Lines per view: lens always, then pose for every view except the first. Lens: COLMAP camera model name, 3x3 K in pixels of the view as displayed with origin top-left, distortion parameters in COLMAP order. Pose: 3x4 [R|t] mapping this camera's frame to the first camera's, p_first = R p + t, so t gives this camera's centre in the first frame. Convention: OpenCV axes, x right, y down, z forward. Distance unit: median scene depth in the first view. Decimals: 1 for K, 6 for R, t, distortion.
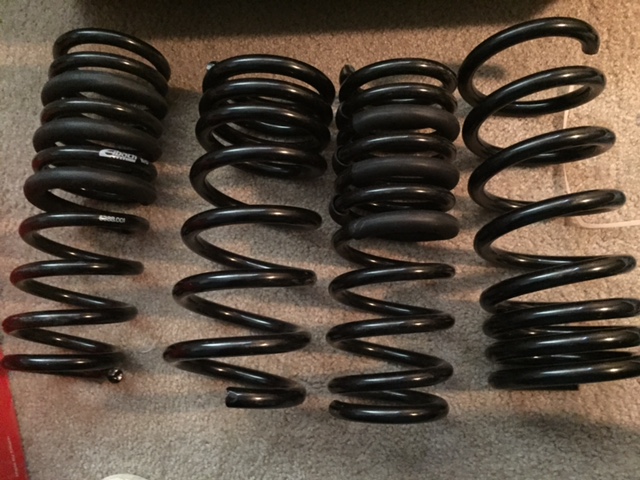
lens RADIAL K [[536.2, 0, 320.0], [0, 536.2, 240.0], [0, 0, 1]] dist [0.072313, -0.113835]
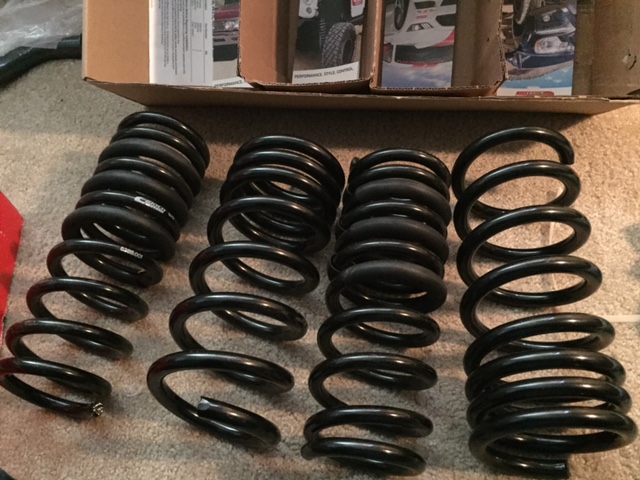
lens RADIAL K [[536.2, 0, 320.0], [0, 536.2, 240.0], [0, 0, 1]] dist [0.072313, -0.113835]
pose [[0.992405, 0.101090, -0.070097, 0.068342], [-0.119509, 0.927360, -0.354572, 0.258164], [0.029162, 0.360256, 0.932398, -0.030584]]
